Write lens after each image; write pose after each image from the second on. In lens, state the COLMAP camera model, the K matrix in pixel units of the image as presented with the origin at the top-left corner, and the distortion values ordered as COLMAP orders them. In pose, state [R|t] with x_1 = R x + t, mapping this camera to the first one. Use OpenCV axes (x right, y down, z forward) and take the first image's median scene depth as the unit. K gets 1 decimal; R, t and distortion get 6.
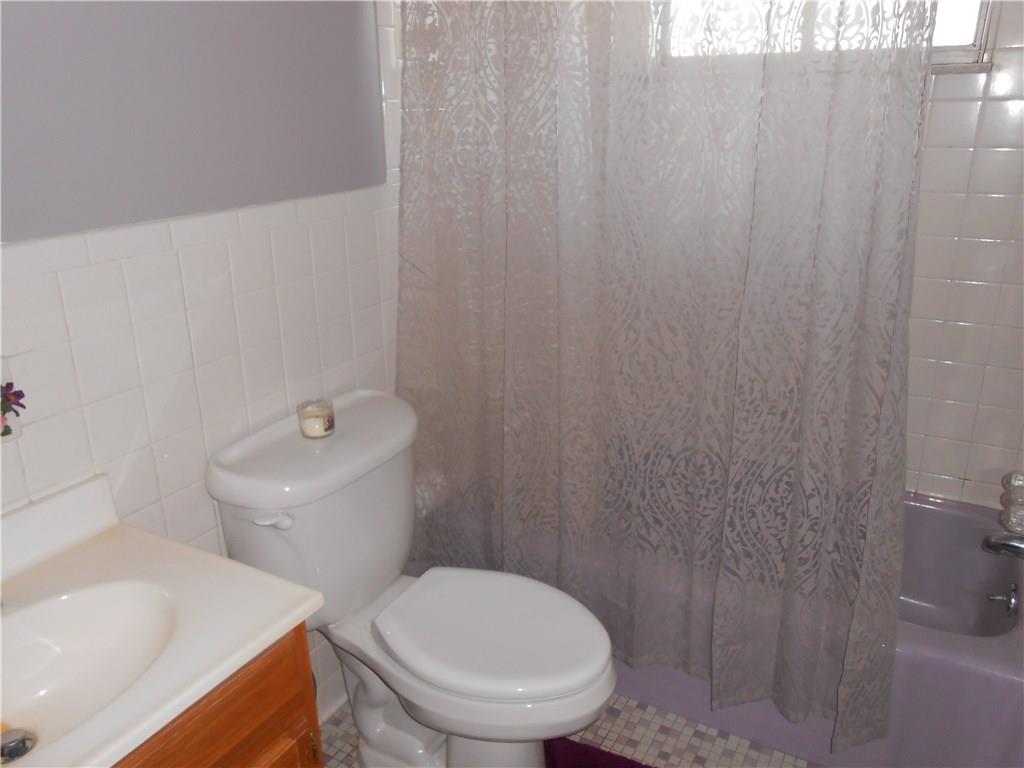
lens RADIAL K [[793.6, 0, 508.8], [0, 793.6, 387.1], [0, 0, 1]] dist [-0.035912, 0.044714]
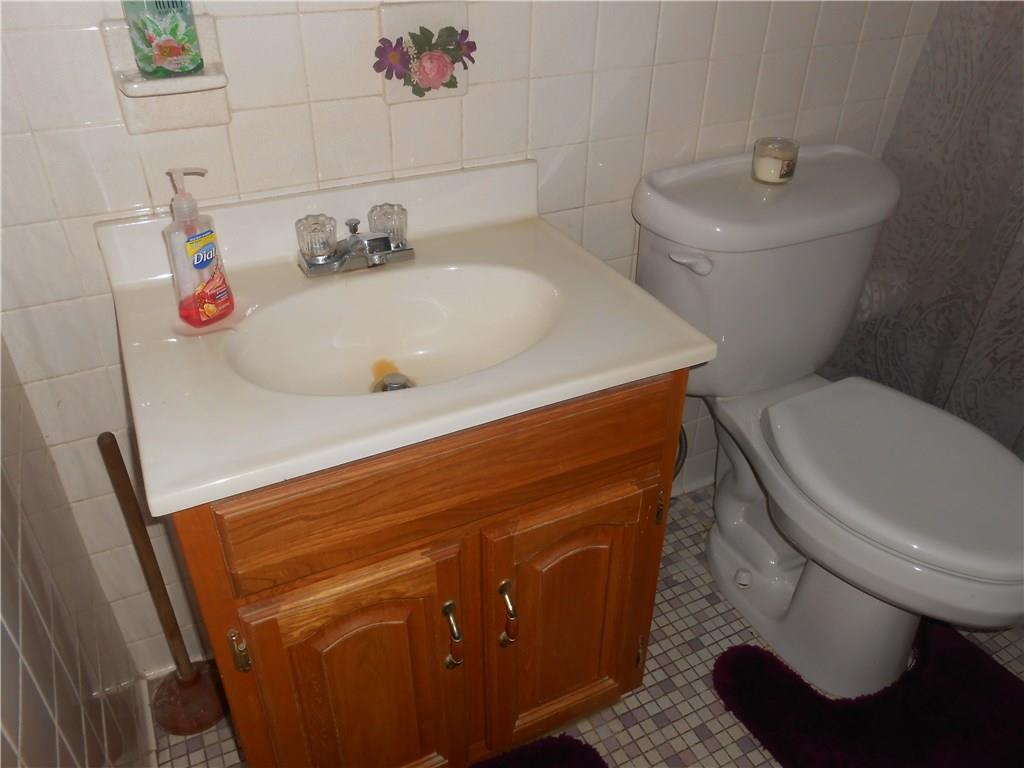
lens RADIAL K [[793.6, 0, 509.9], [0, 793.6, 386.2], [0, 0, 1]] dist [-0.035912, 0.044714]
pose [[0.824028, 0.334563, -0.457215, -0.013730], [-0.206554, 0.928881, 0.307432, 0.060191], [0.527554, -0.158893, 0.834530, 0.122398]]
